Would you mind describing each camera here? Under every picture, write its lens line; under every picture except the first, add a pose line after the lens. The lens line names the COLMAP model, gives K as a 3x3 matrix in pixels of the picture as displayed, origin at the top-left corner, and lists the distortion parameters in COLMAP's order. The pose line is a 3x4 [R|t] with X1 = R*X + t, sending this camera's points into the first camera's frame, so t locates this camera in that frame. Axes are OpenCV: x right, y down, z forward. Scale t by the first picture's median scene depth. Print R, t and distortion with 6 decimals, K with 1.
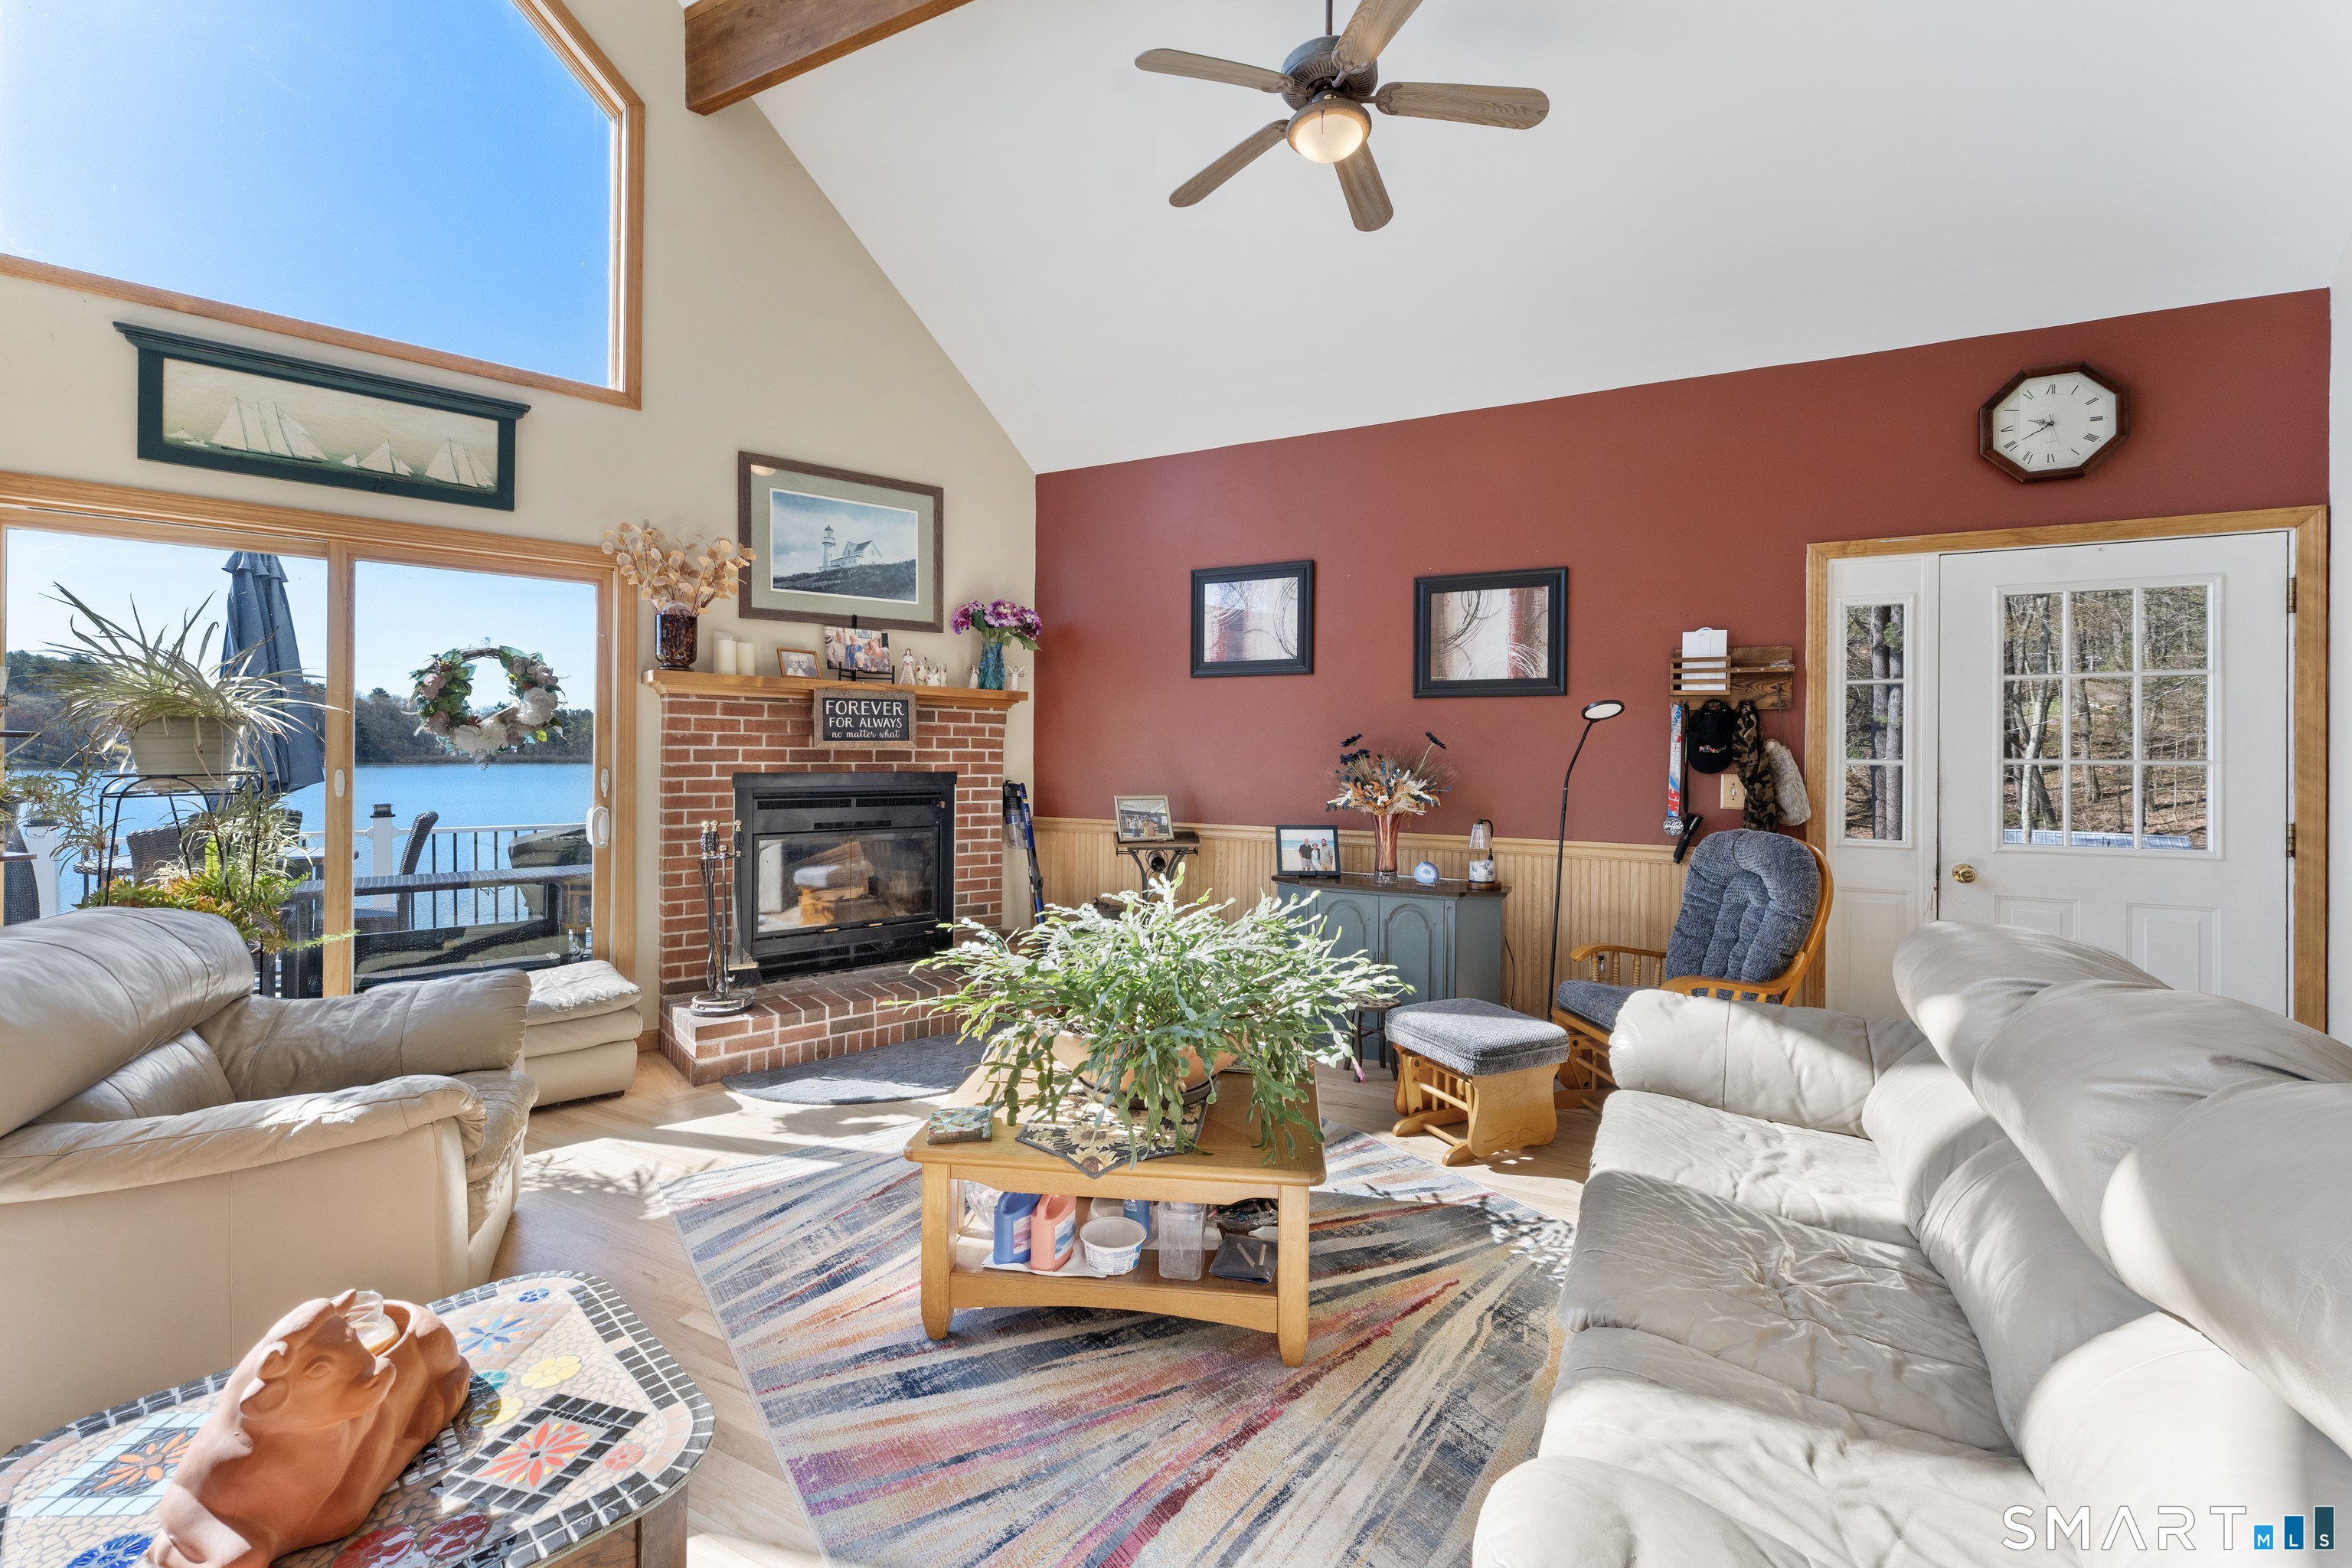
lens RADIAL K [[979.2, 0, 1174.7], [0, 979.2, 748.6], [0, 0, 1]] dist [-0.000277, -0.000044]
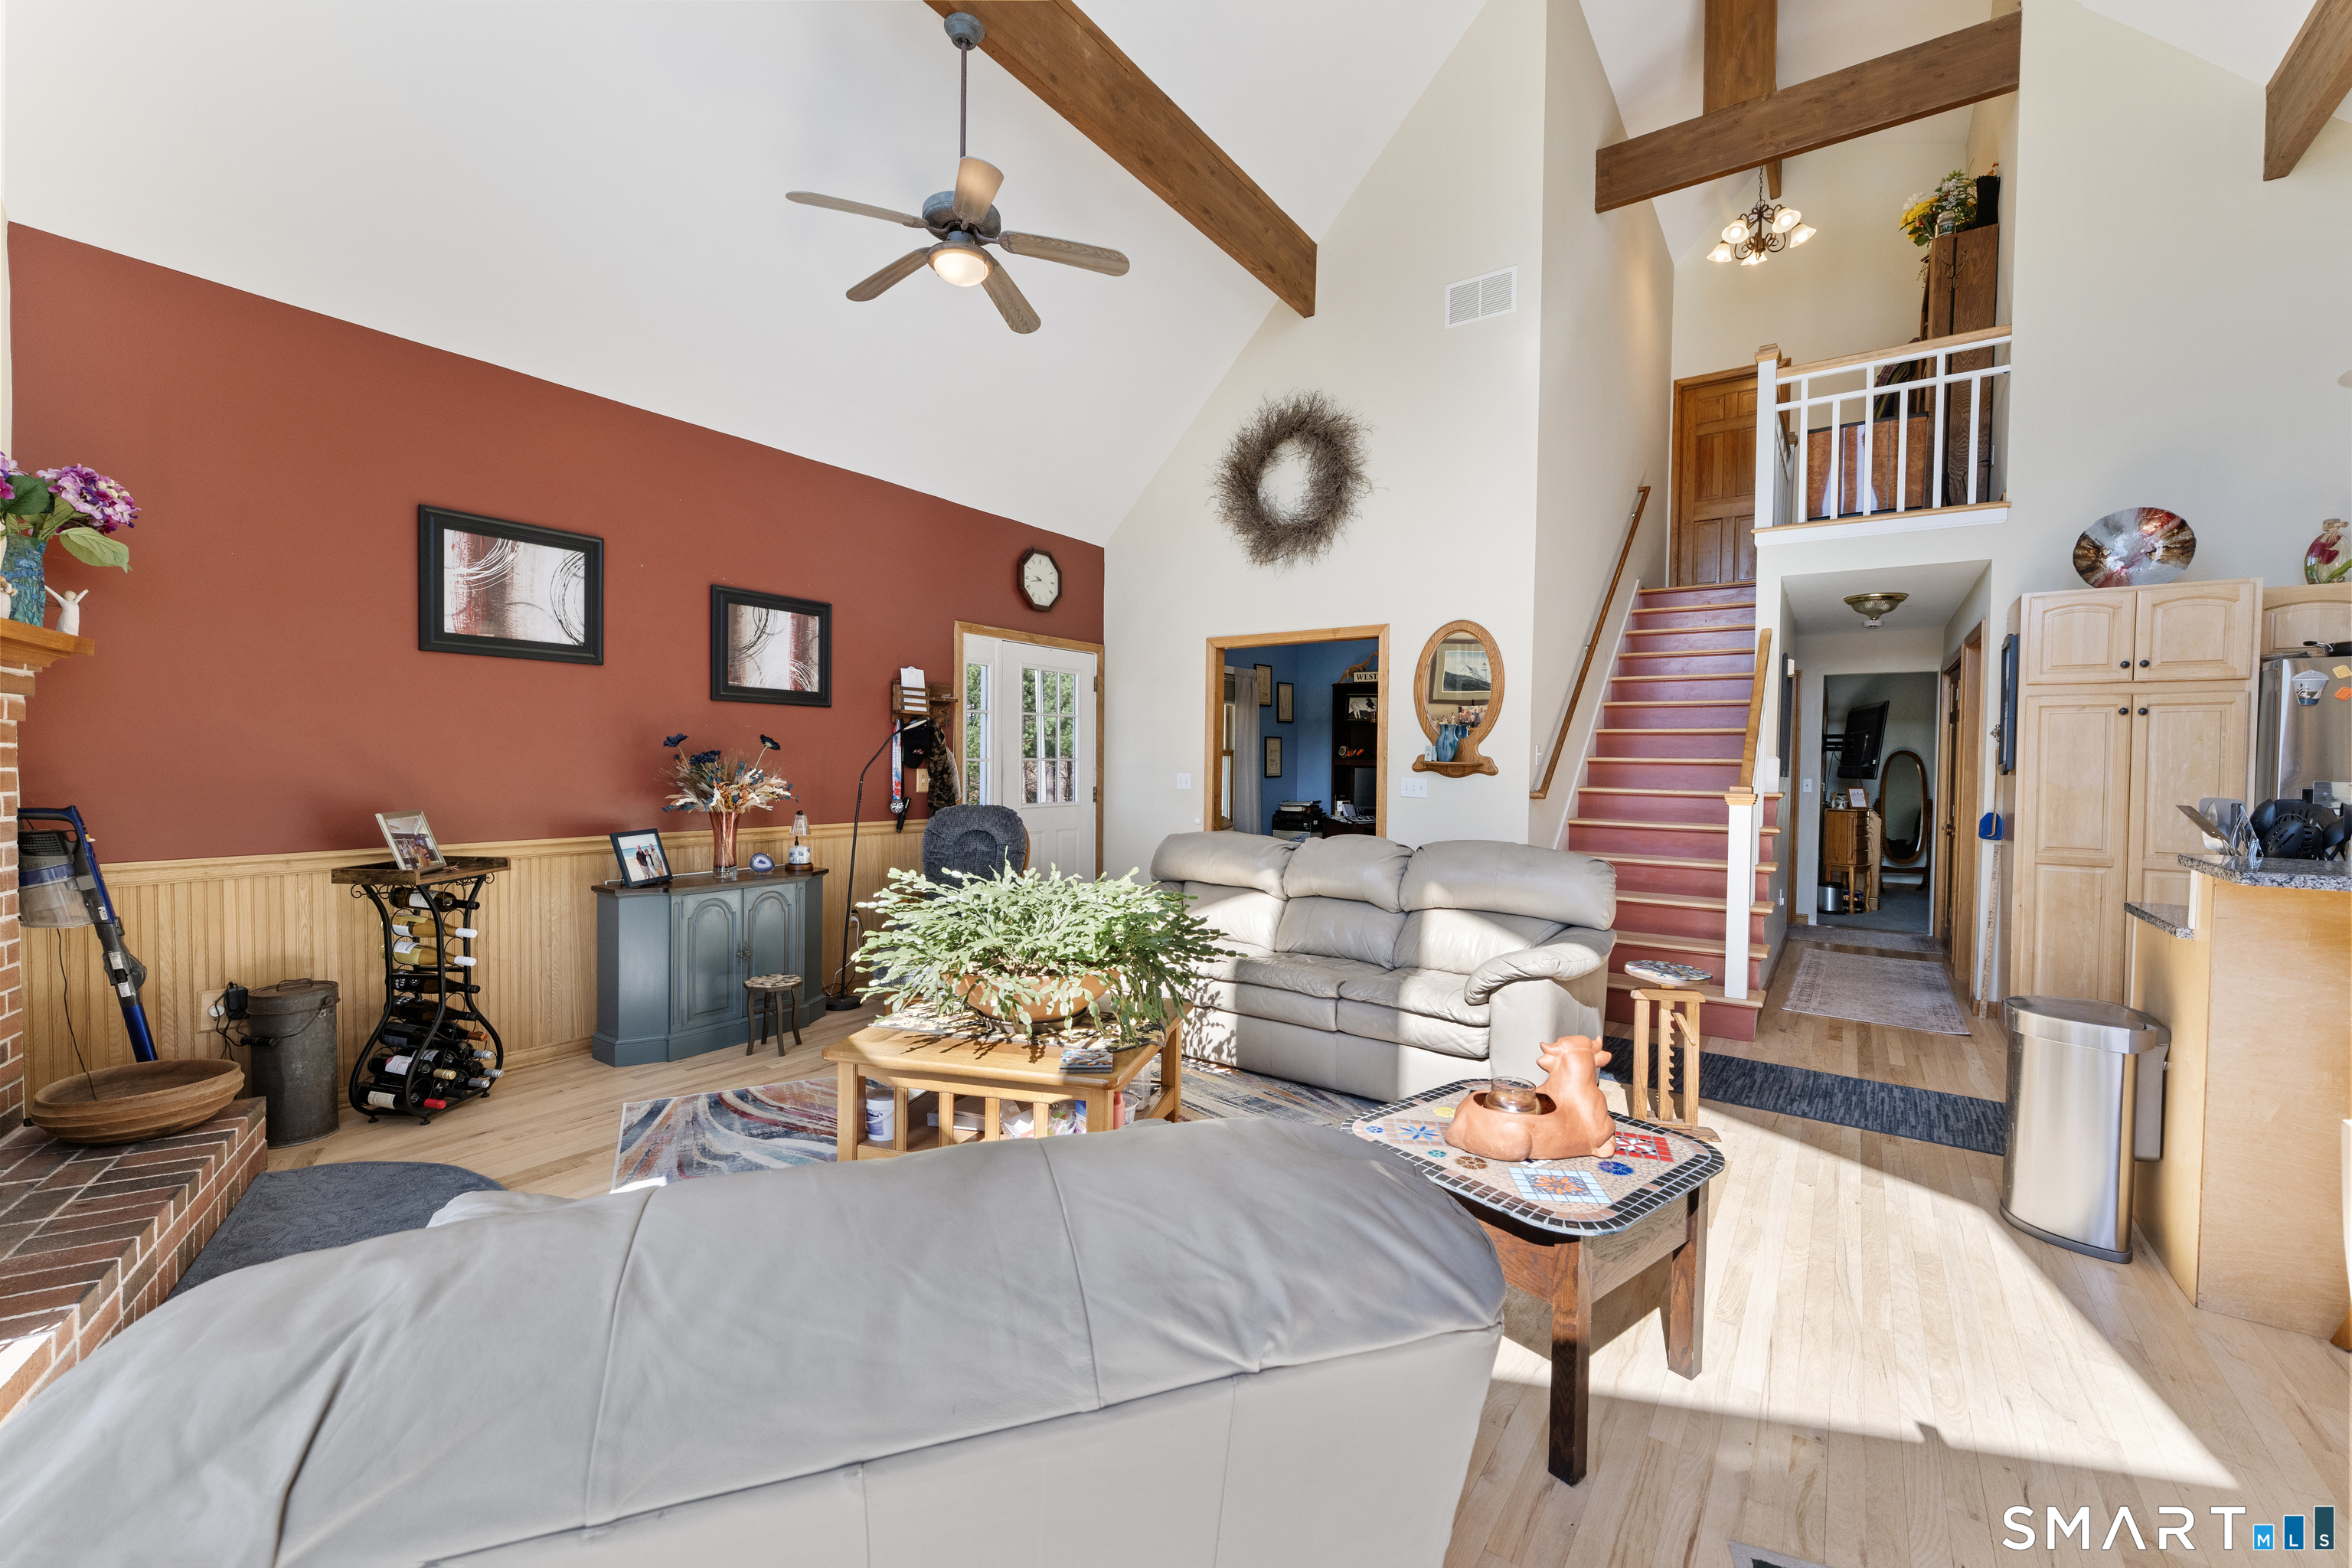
lens RADIAL K [[962.6, 0, 1176.0], [0, 962.6, 784.0], [0, 0, 1]] dist [0.000176, 0.000028]
pose [[0.136621, -0.030134, 0.990165, -0.739136], [-0.011563, 0.999421, 0.032011, -0.001317], [-0.990556, -0.015823, 0.136193, 0.387221]]
